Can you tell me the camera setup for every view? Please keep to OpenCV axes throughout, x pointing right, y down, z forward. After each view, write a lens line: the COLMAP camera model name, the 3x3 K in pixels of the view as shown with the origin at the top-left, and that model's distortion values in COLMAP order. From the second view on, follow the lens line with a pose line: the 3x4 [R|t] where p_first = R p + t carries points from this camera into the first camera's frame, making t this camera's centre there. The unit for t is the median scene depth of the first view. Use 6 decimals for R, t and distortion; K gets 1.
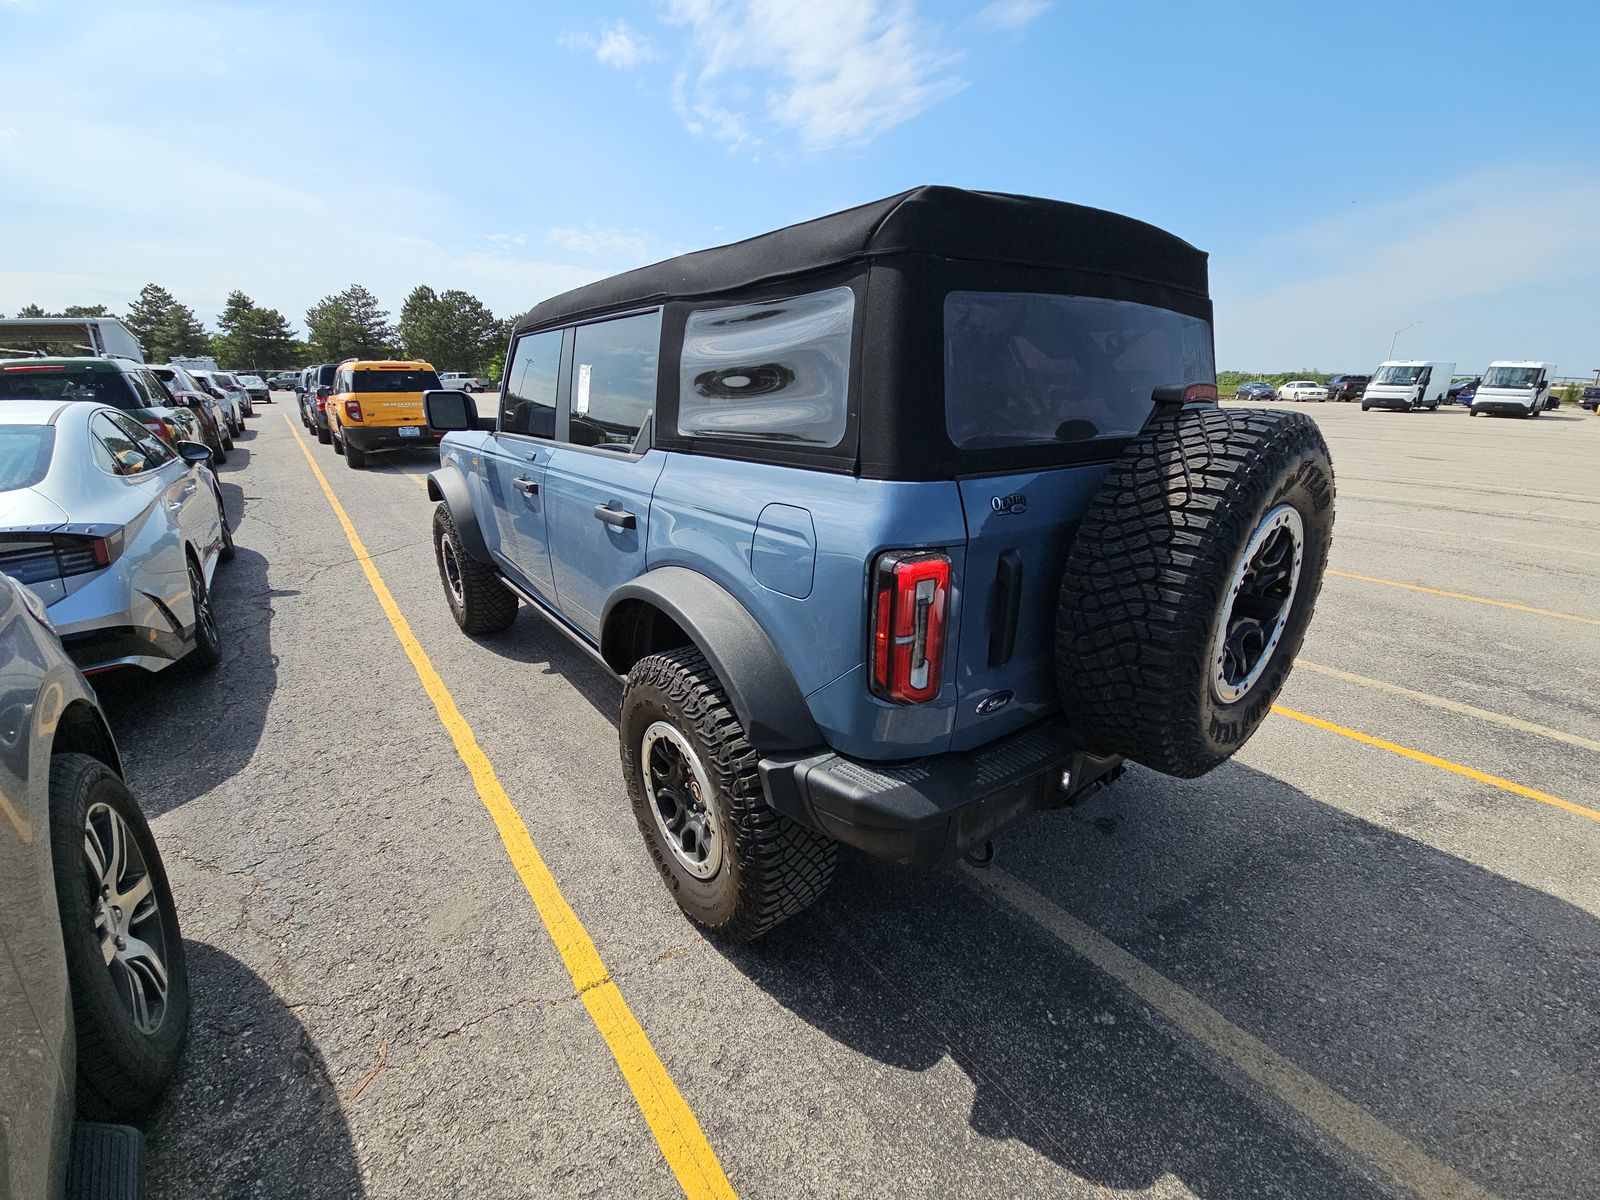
lens RADIAL K [[651.4, 0, 800.0], [0, 651.4, 600.0], [0, 0, 1]] dist [-0.000562, -0.000561]
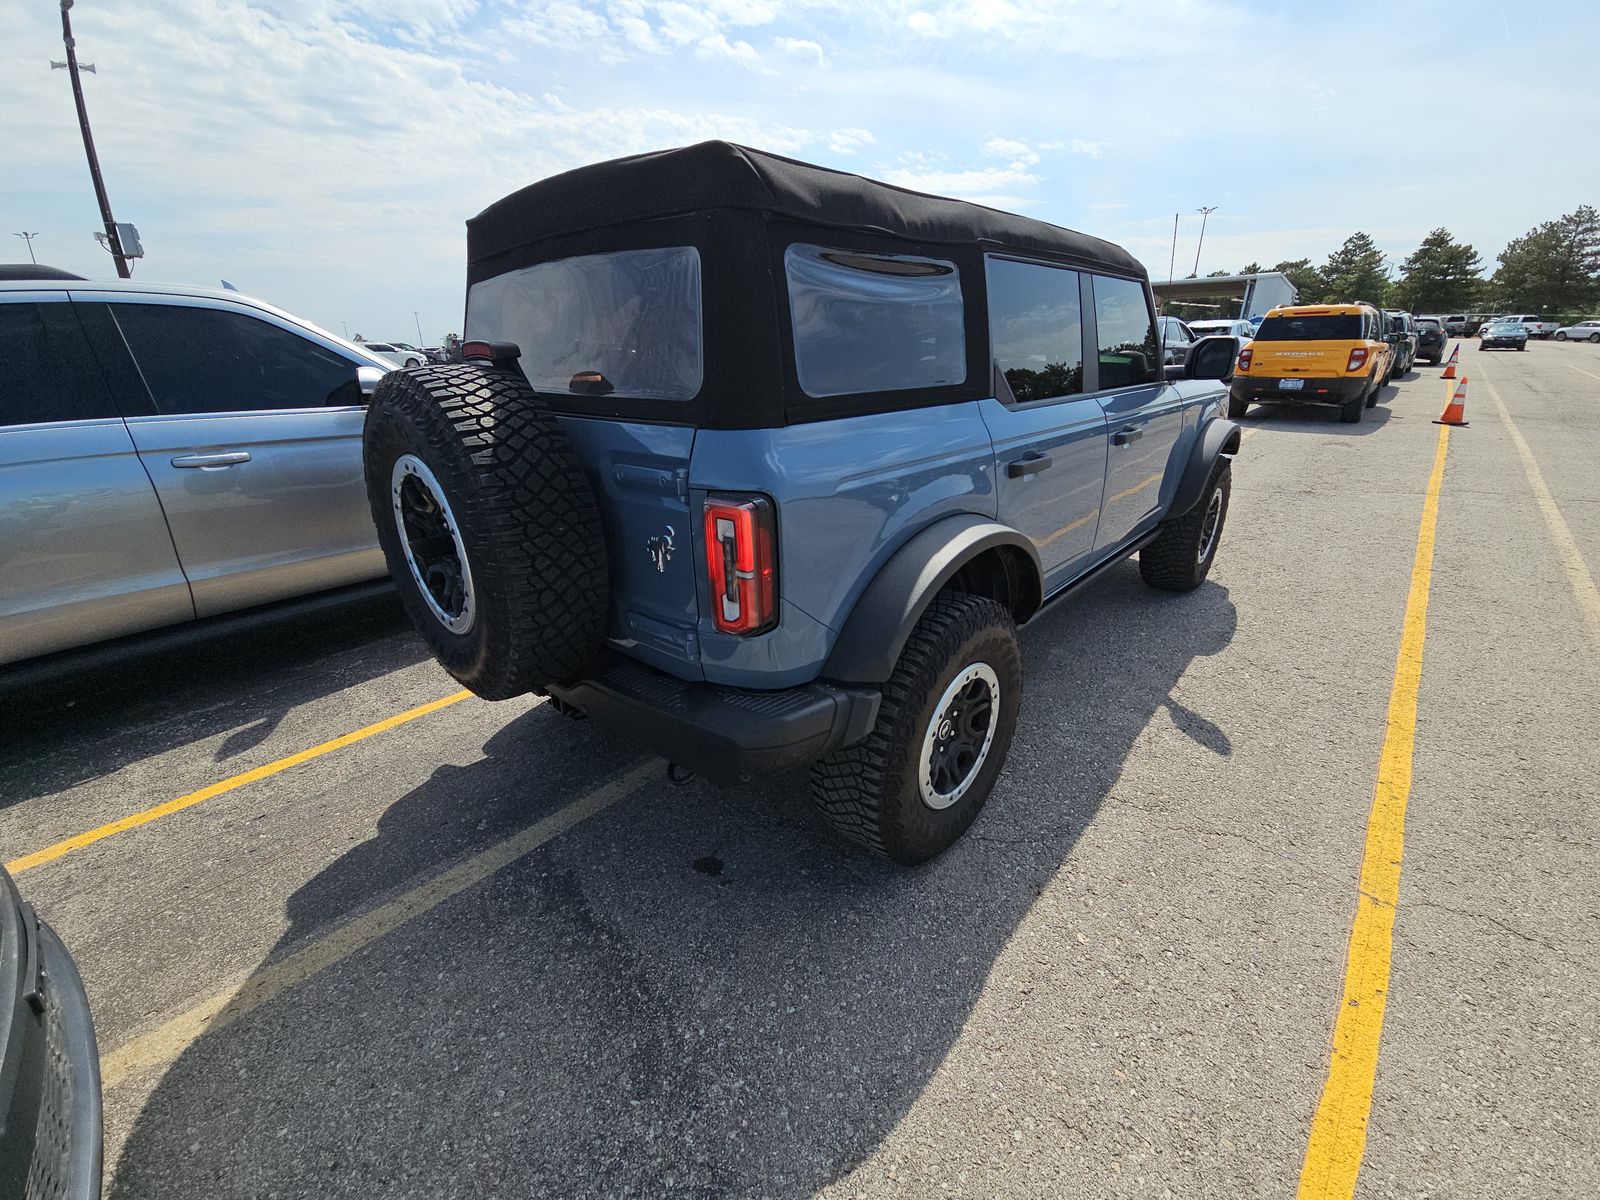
lens RADIAL K [[651.3, 0, 800.0], [0, 651.3, 600.0], [0, 0, 1]] dist [0.018173, -0.017014]
pose [[0.165200, 0.361471, -0.917632, 1.151111], [-0.294312, 0.906091, 0.303941, -0.268688], [0.941323, 0.219859, 0.256071, 0.813819]]
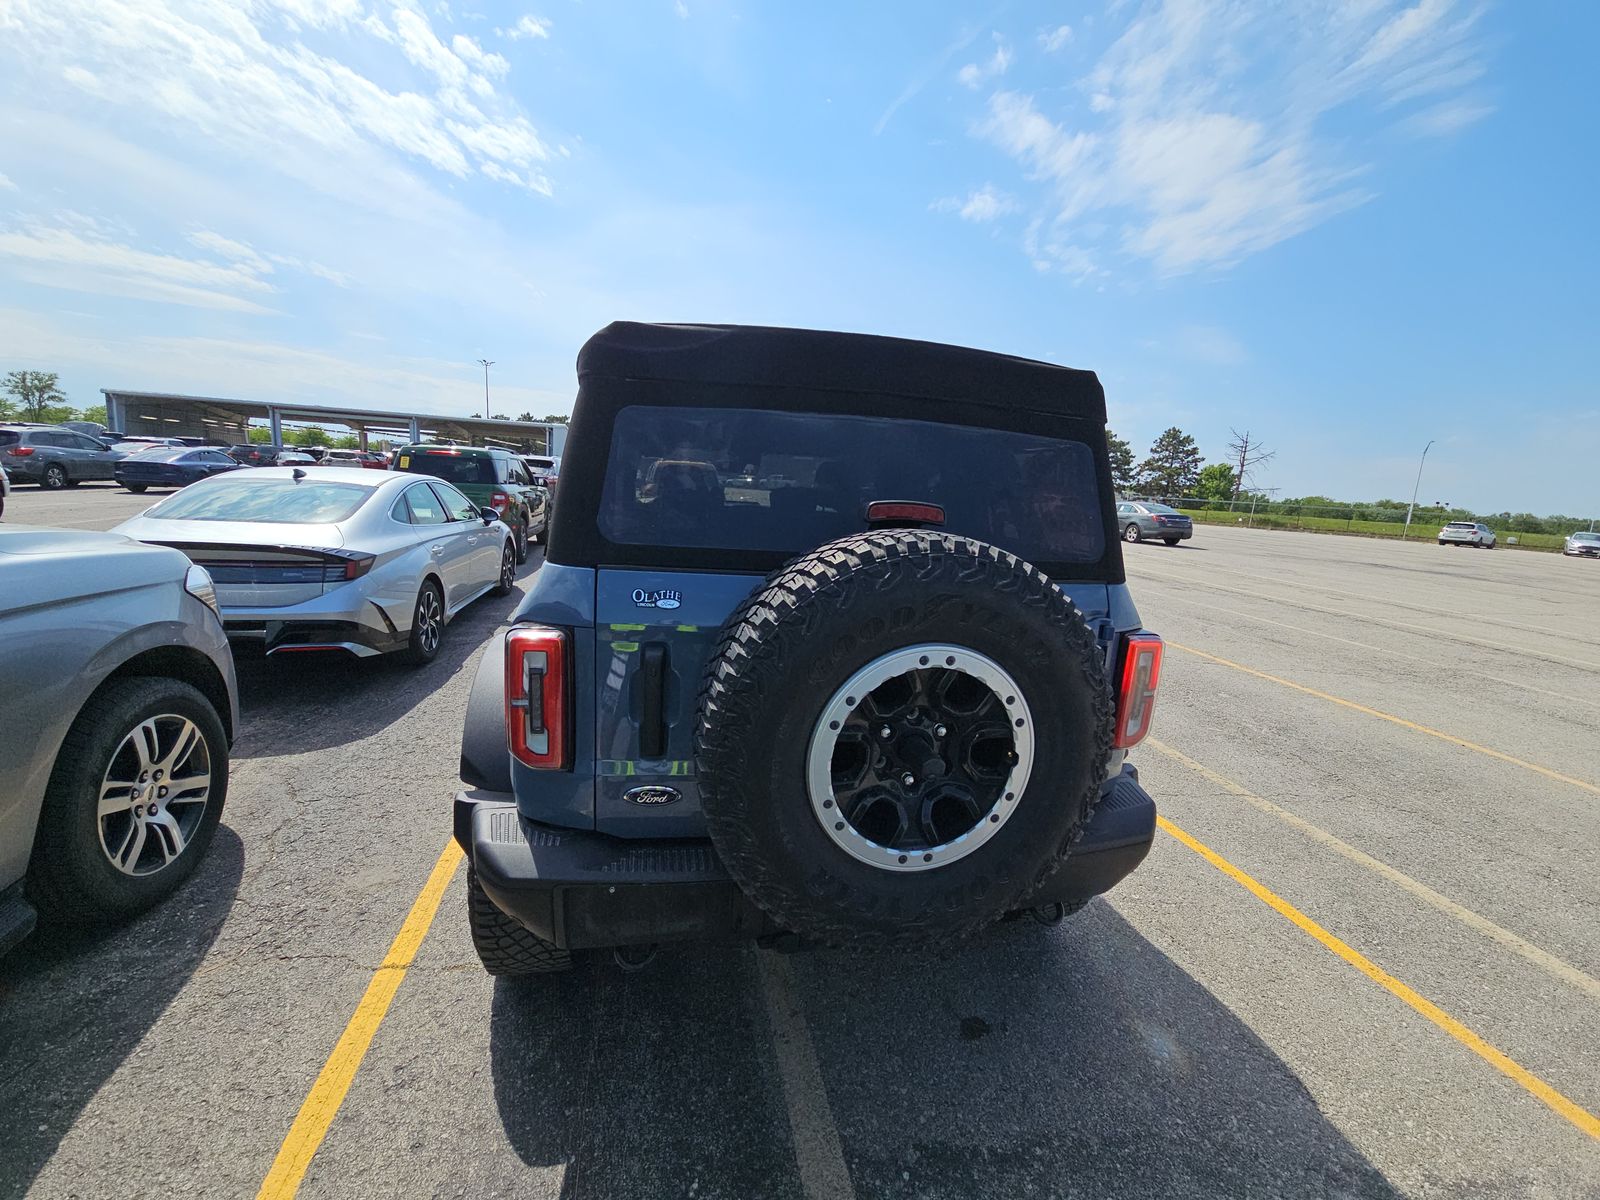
lens RADIAL K [[649.3, 0, 800.0], [0, 649.3, 600.0], [0, 0, 1]] dist [0.000127, -0.000295]
pose [[0.900865, 0.130098, -0.414147, 0.538941], [-0.194203, 0.974024, -0.116461, -0.038179], [0.388238, 0.185344, 0.902729, 0.083886]]
